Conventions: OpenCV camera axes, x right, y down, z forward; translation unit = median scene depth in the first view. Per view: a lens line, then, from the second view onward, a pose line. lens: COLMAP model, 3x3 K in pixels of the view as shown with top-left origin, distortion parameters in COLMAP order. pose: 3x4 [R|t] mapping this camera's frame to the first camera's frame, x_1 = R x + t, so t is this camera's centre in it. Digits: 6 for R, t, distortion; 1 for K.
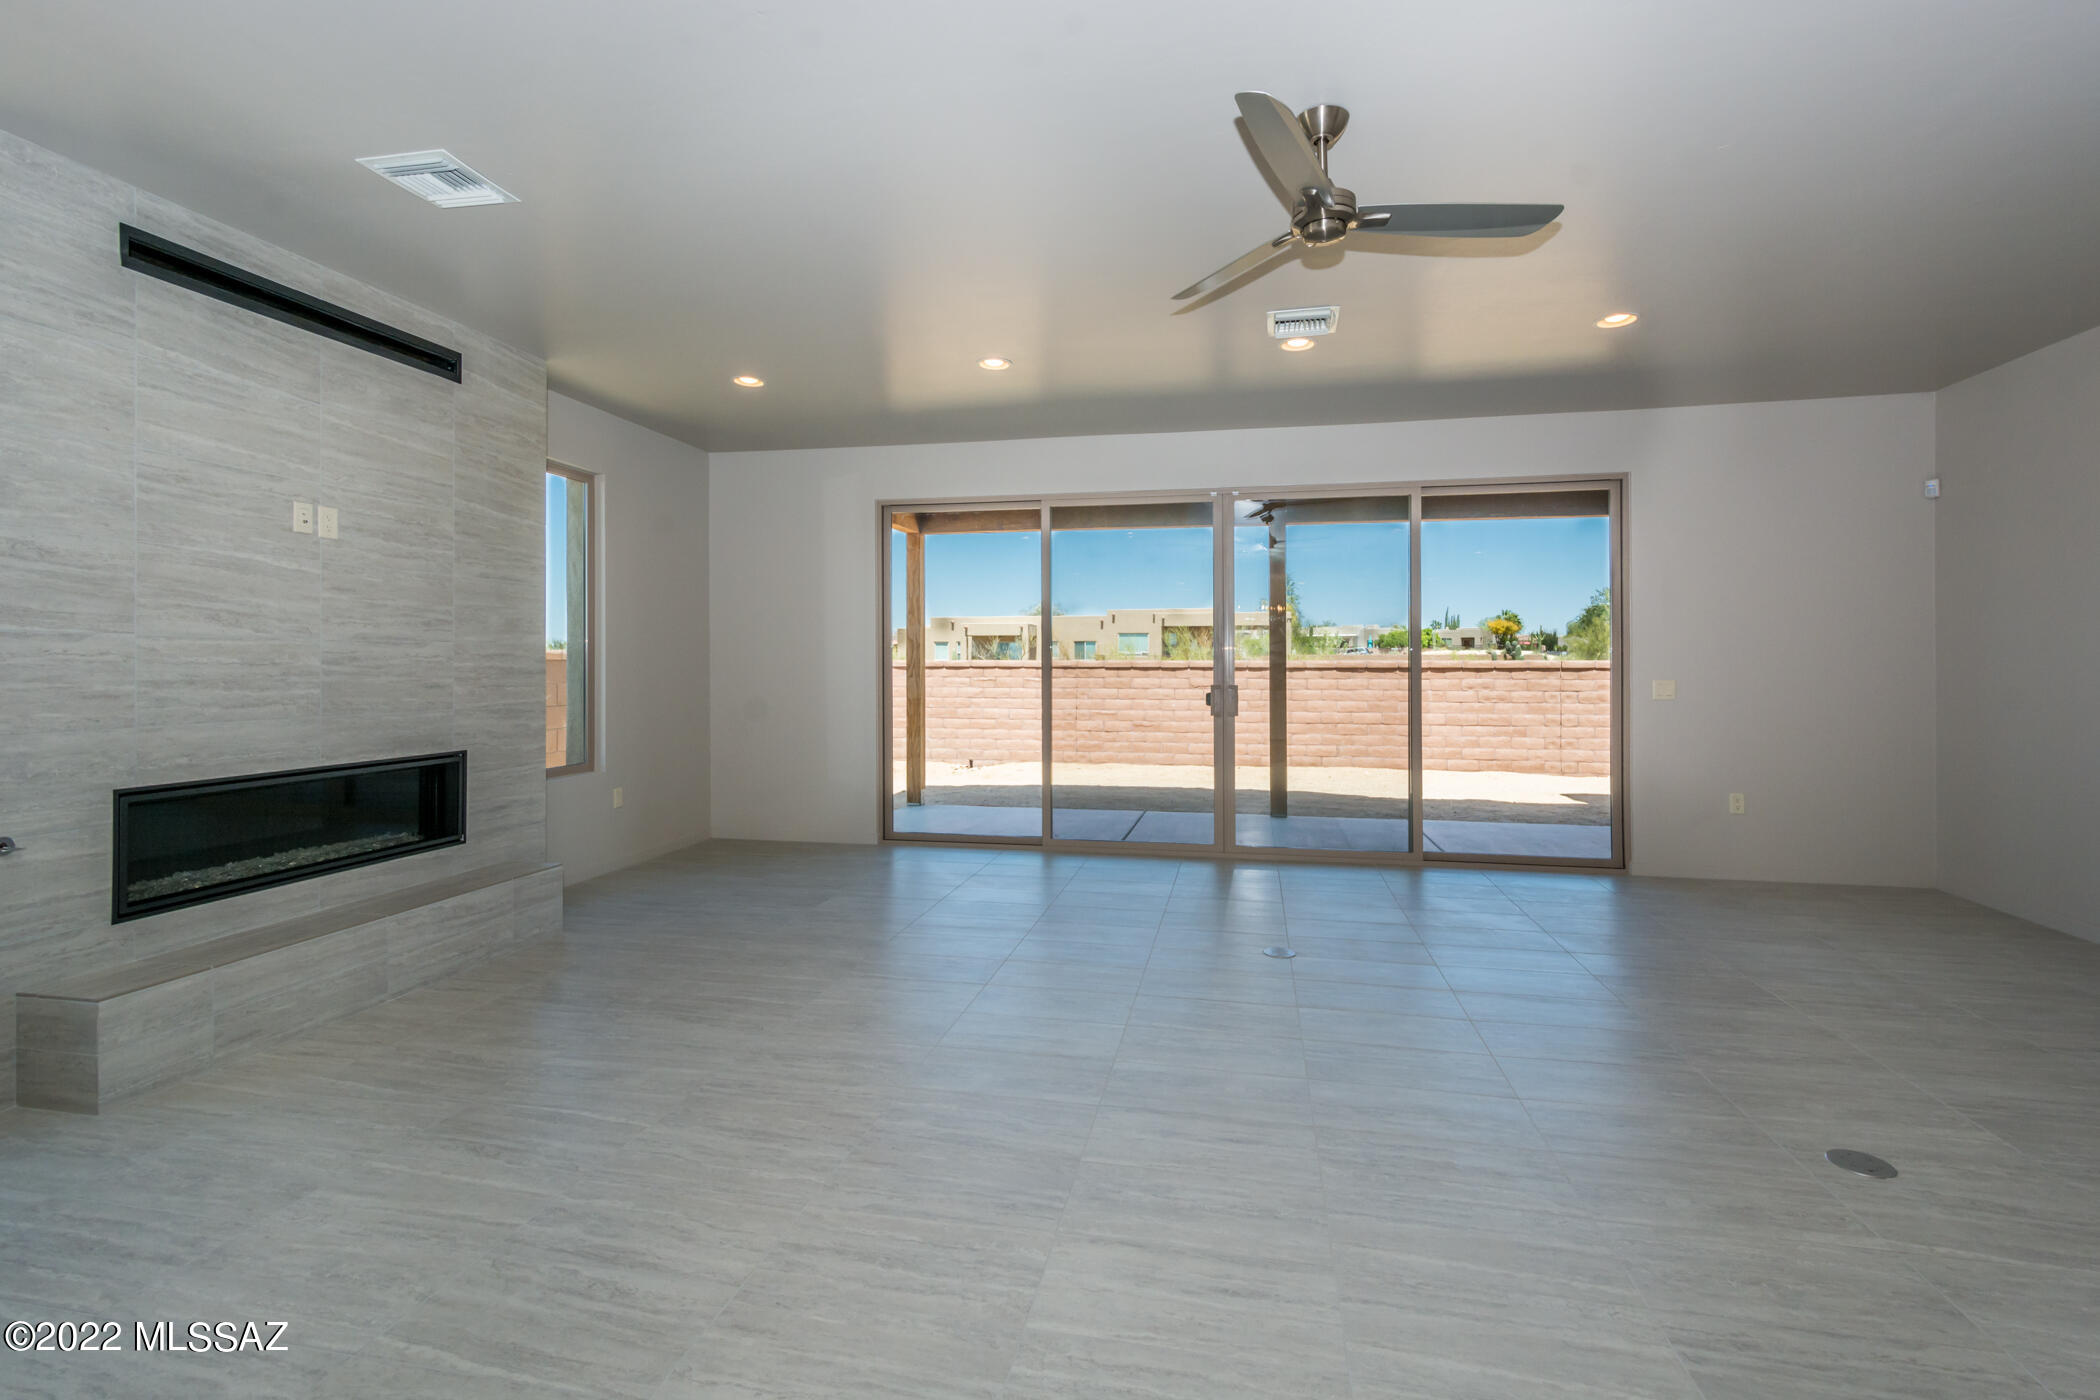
lens RADIAL K [[932.6, 0, 1063.3], [0, 932.6, 662.2], [0, 0, 1]] dist [0.014936, -0.001045]
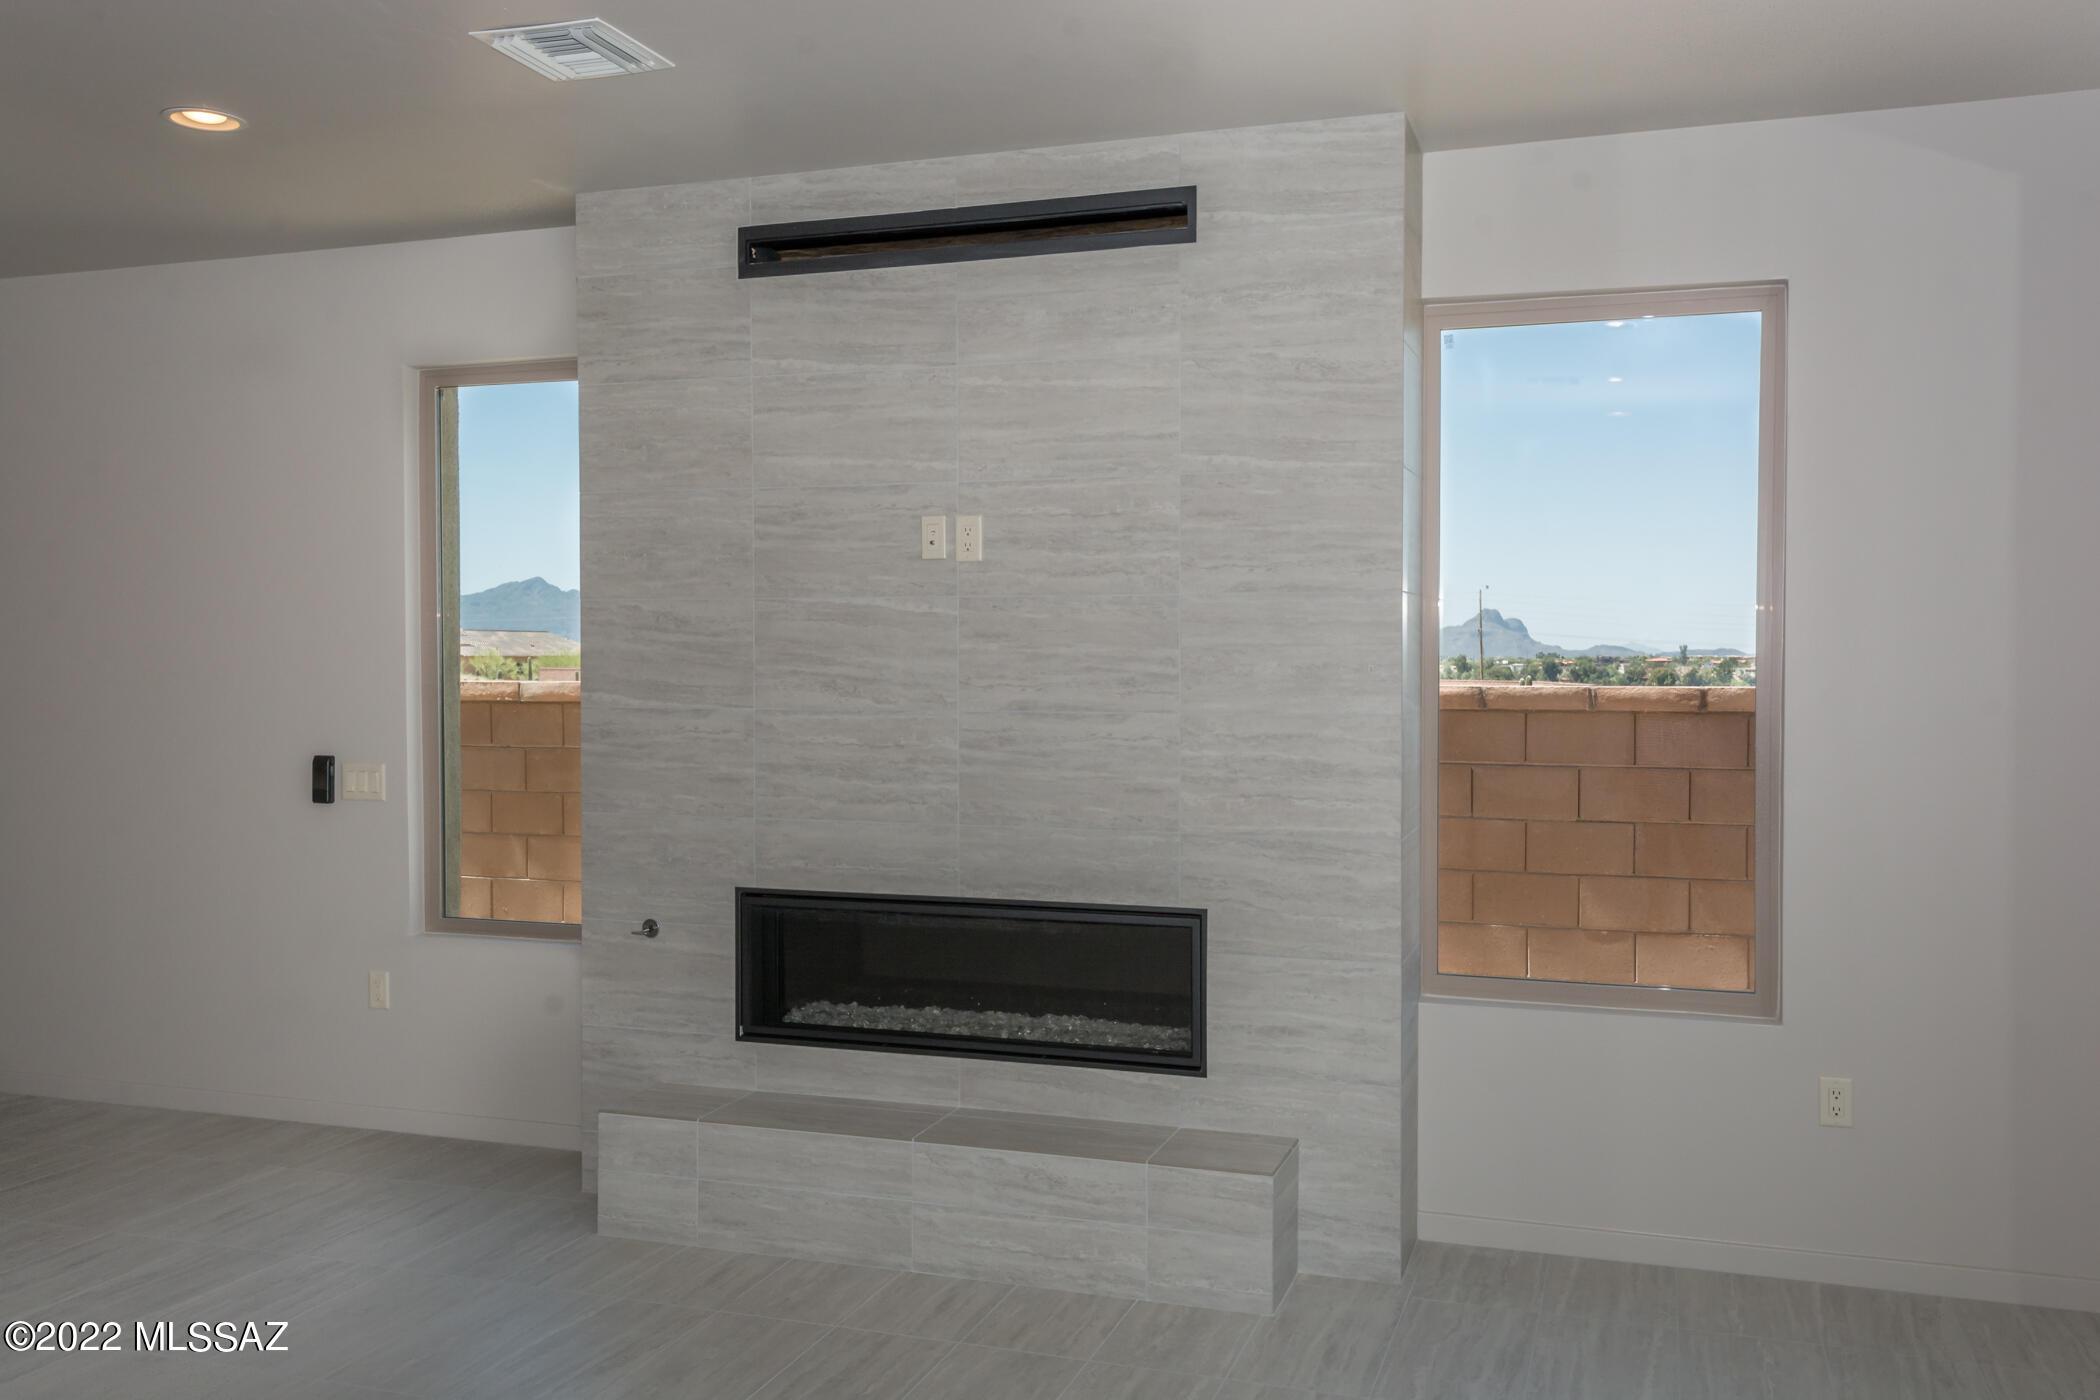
lens RADIAL K [[1757.3, 0, 1050.8], [0, 1757.3, 703.1], [0, 0, 1]] dist [0.054311, -0.000820]
pose [[-0.128975, 0.025659, -0.991316, 0.483402], [-0.000394, 0.999664, 0.025927, -0.065871], [0.991648, 0.003734, -0.128922, 1.279840]]
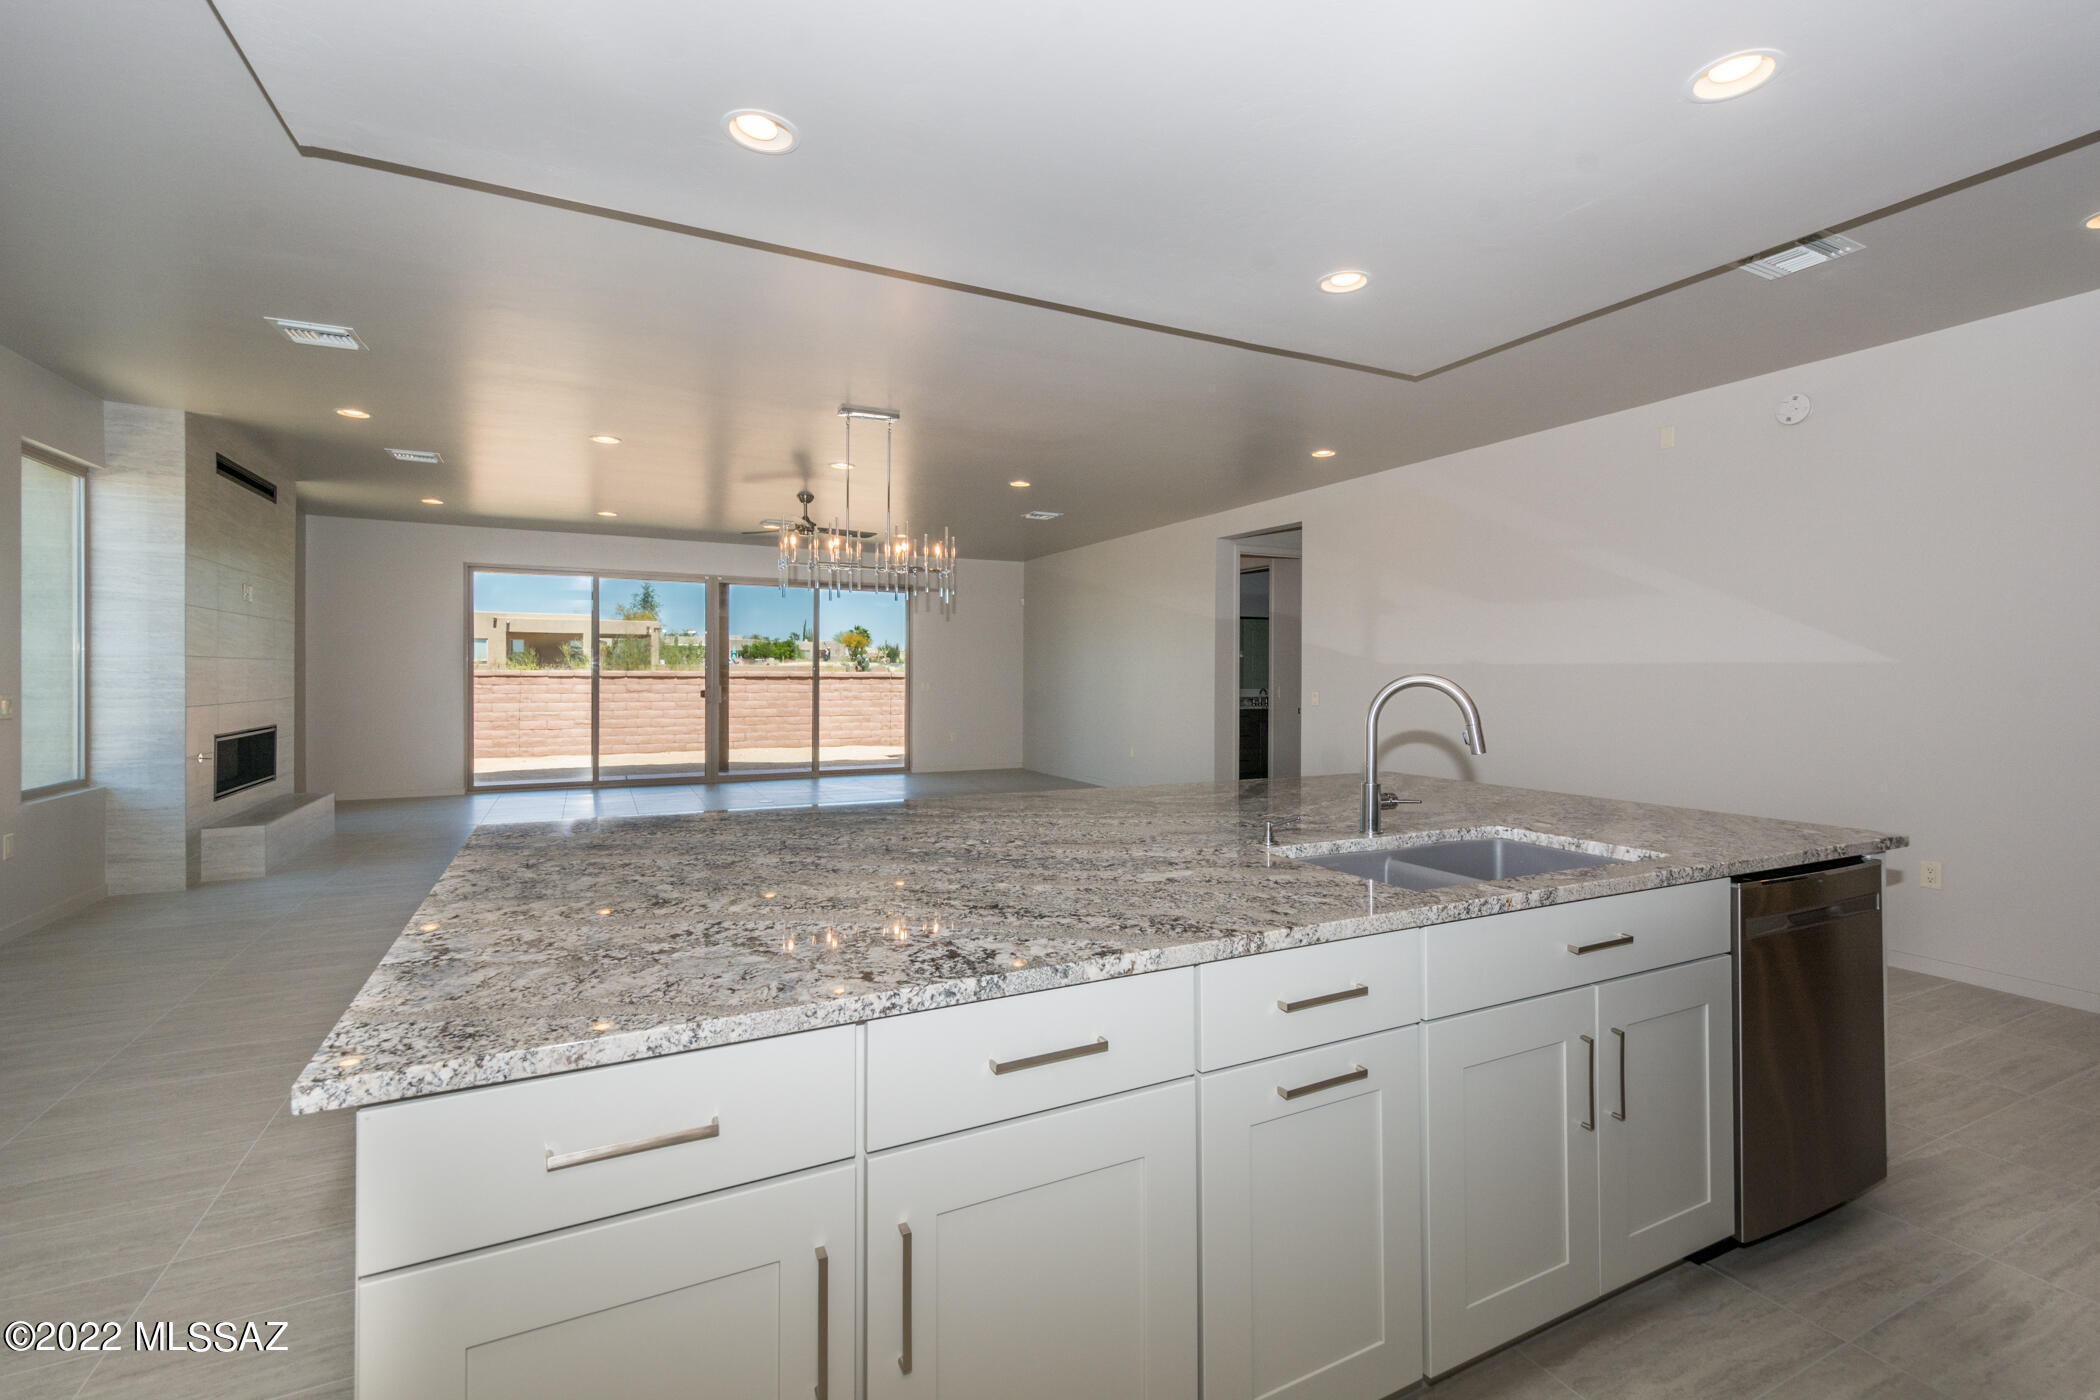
lens RADIAL K [[932.6, 0, 1083.9], [0, 932.6, 670.9], [0, 0, 1]] dist [0.014936, -0.001045]
pose [[0.777266, 0.006347, 0.629140, -0.724121], [-0.005773, 0.999979, -0.002955, -0.006672], [-0.629145, -0.001335, 0.777287, -1.513209]]
